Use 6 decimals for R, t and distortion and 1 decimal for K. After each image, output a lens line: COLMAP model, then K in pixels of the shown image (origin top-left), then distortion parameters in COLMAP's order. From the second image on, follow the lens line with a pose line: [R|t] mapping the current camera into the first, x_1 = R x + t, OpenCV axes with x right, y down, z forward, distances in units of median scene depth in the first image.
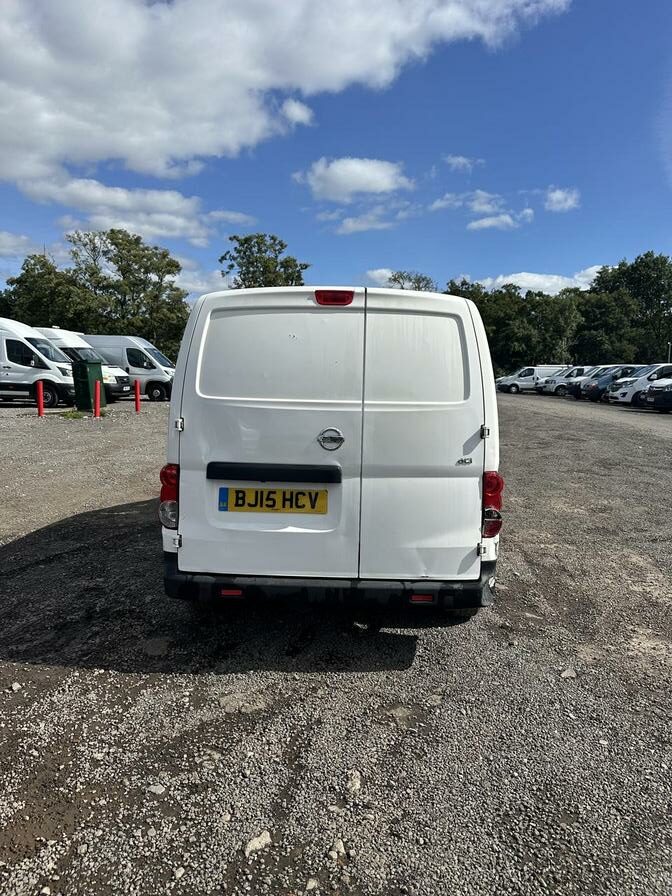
lens RADIAL K [[642.7, 0, 340.9], [0, 642.7, 444.2], [0, 0, 1]] dist [0.032470, -0.039789]
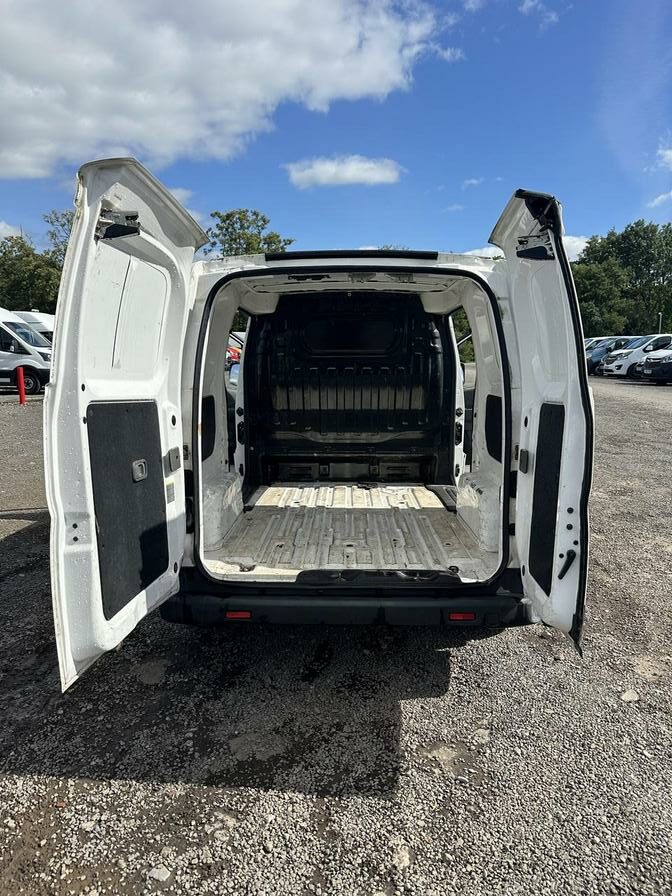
lens RADIAL K [[642.7, 0, 332.7], [0, 642.7, 451.0], [0, 0, 1]] dist [0.032470, -0.039789]
pose [[0.999709, -0.023477, 0.005559, -0.041314], [0.023213, 0.998780, 0.043578, -0.018418], [-0.006575, -0.043437, 0.999035, 0.144631]]
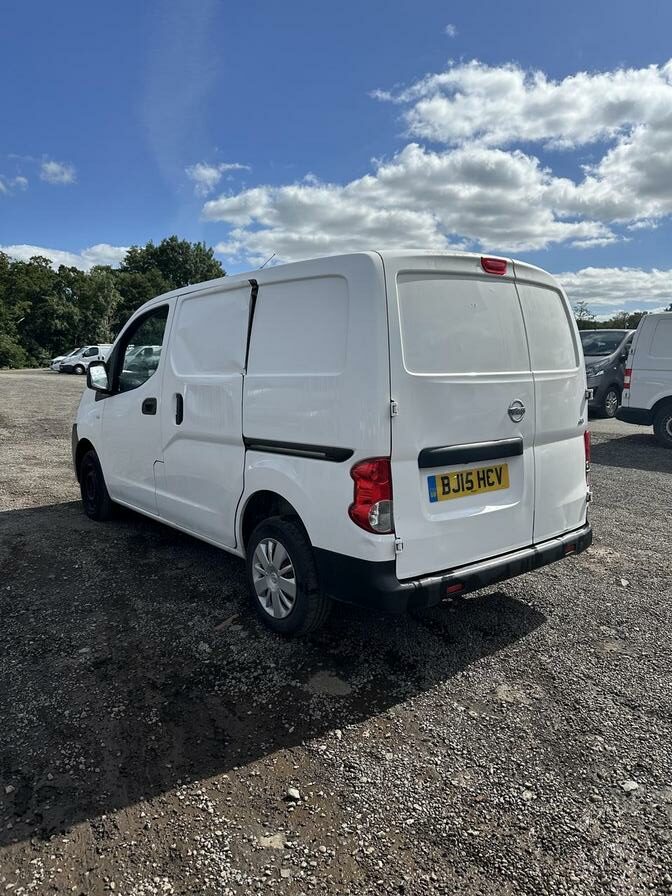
lens RADIAL K [[642.7, 0, 335.5], [0, 642.7, 454.0], [0, 0, 1]] dist [0.032470, -0.039789]
pose [[0.760475, -0.117603, 0.638629, -0.770711], [0.088224, 0.993057, 0.077814, -0.039221], [-0.643346, -0.002833, 0.765570, 0.371224]]
